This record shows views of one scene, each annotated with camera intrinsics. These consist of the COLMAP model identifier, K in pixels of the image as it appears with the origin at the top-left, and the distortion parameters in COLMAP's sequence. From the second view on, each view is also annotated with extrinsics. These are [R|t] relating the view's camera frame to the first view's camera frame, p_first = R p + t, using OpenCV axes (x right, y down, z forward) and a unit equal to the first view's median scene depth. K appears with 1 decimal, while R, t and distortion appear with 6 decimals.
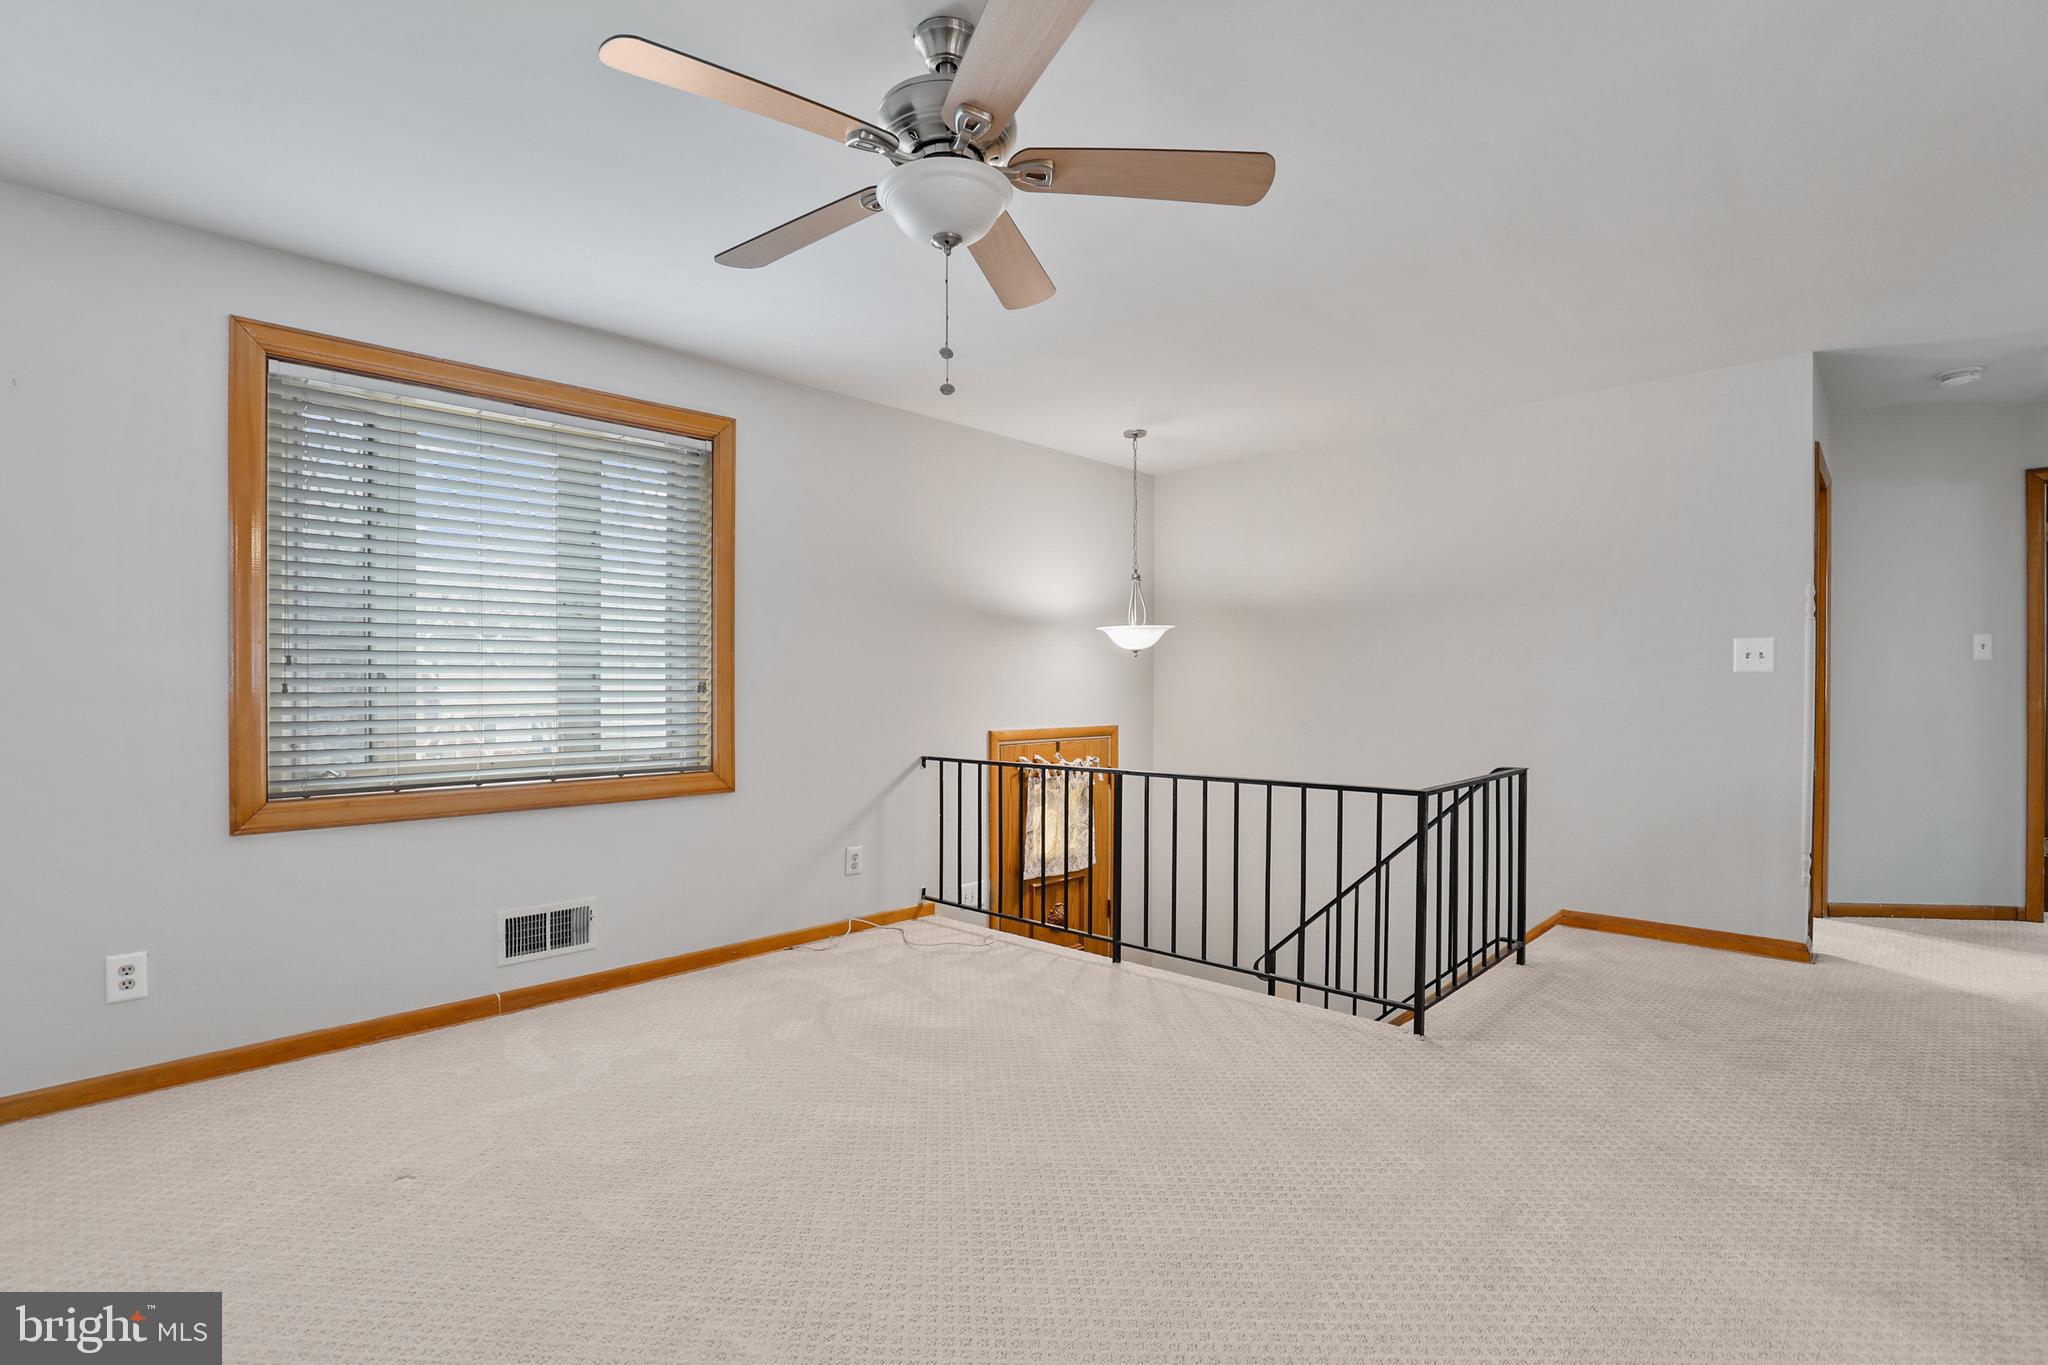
lens RADIAL K [[987.6, 0, 1022.8], [0, 987.6, 669.2], [0, 0, 1]] dist [0.000315, 0.000327]
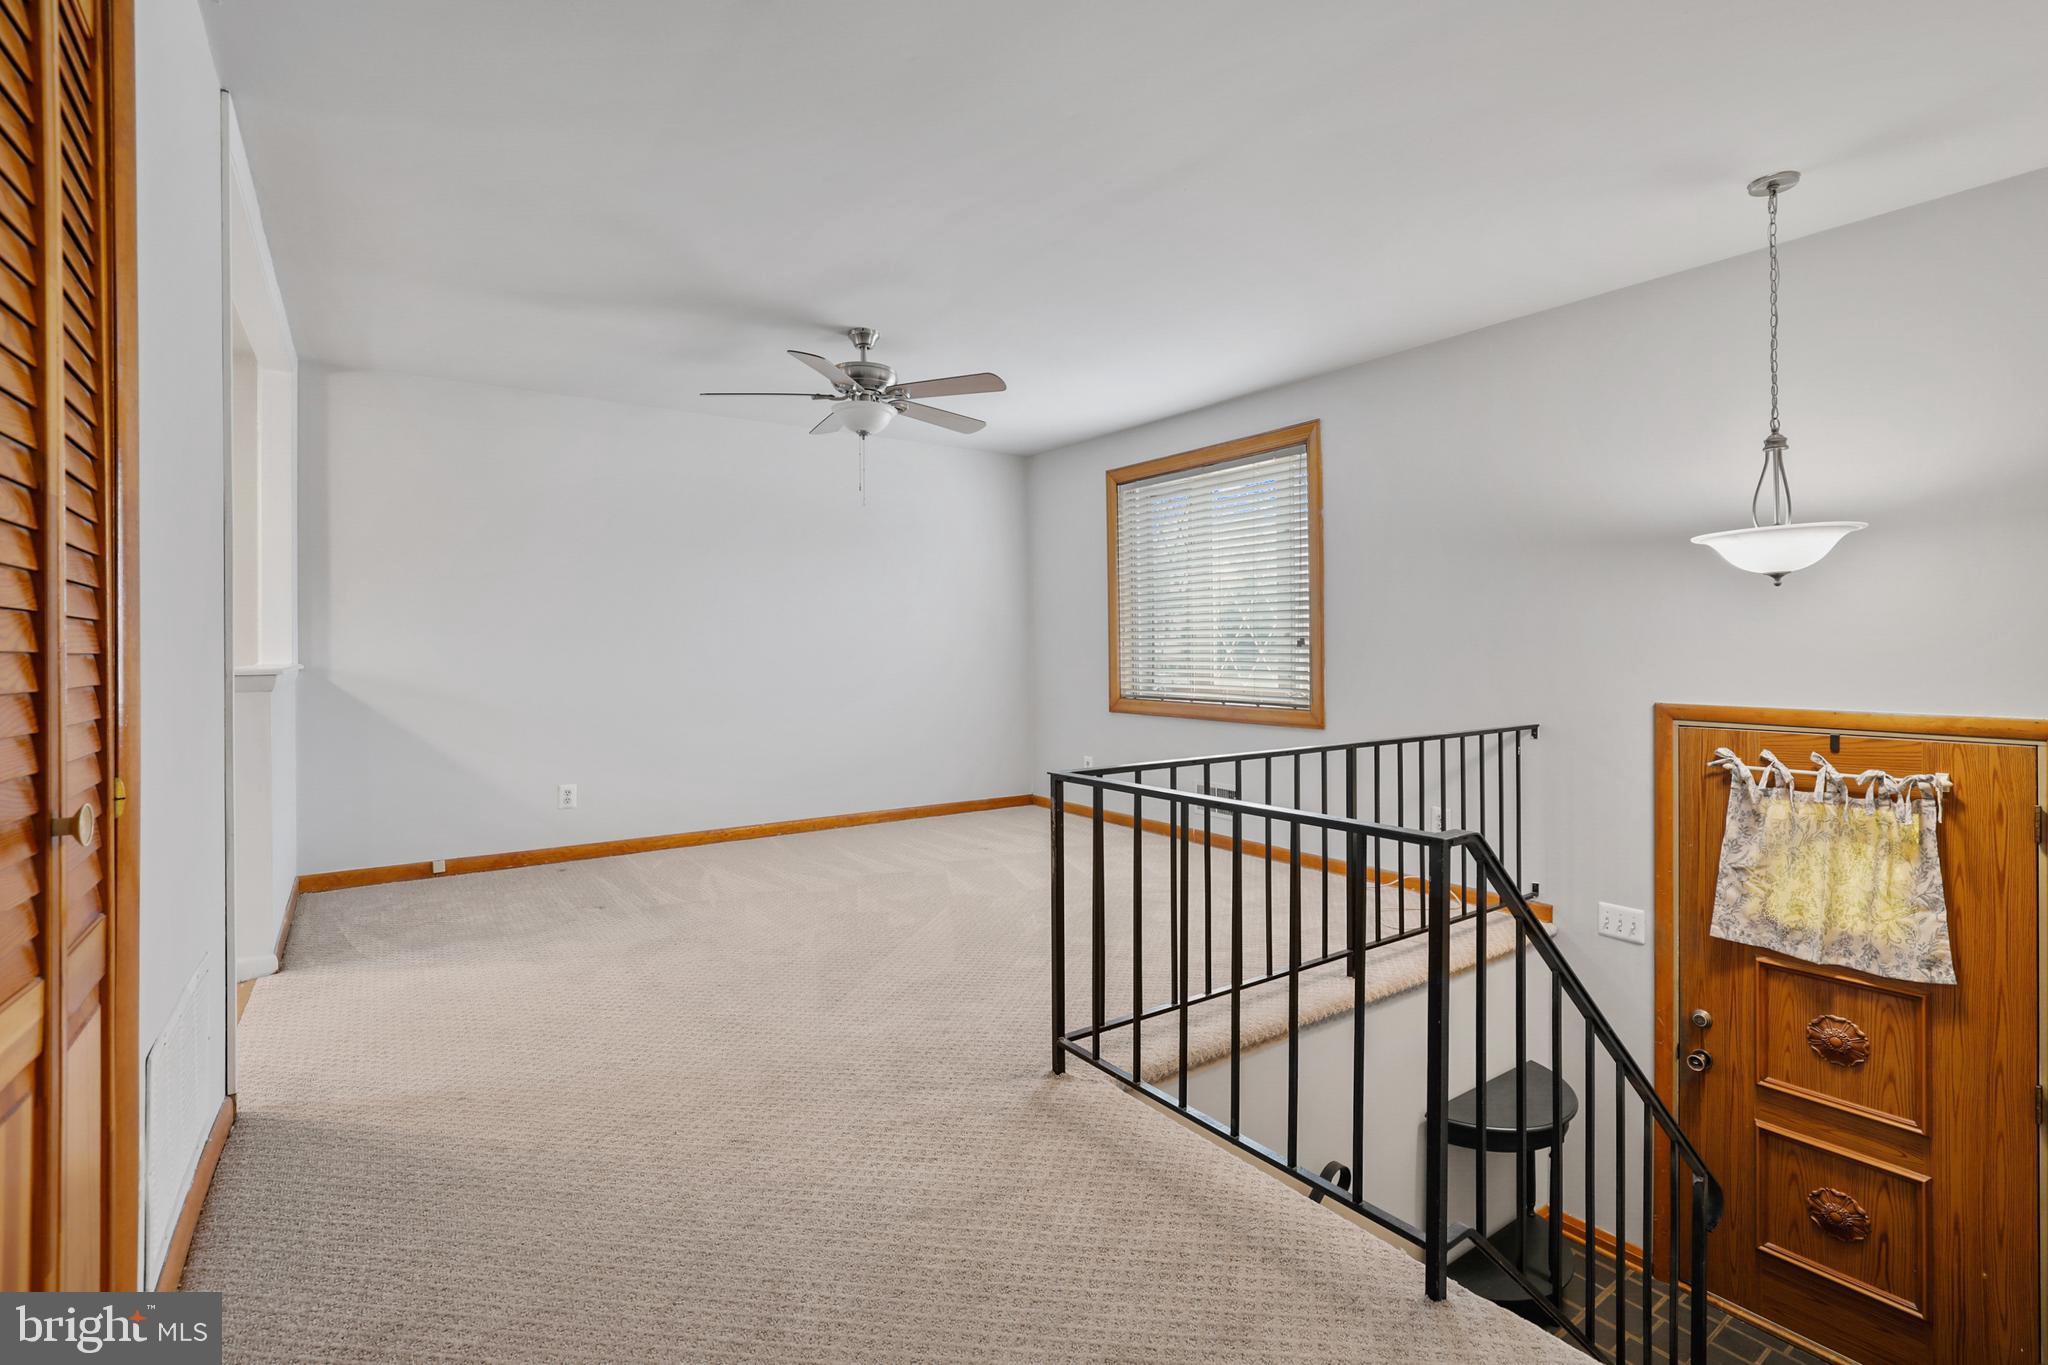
lens RADIAL K [[957.9, 0, 1029.1], [0, 957.9, 696.7], [0, 0, 1]] dist [0.002237, 0.000828]
pose [[-0.188523, 0.047903, -0.980900, 0.939307], [0.016261, 0.998825, 0.045653, 0.025451], [0.981934, -0.007344, -0.189081, 0.881373]]
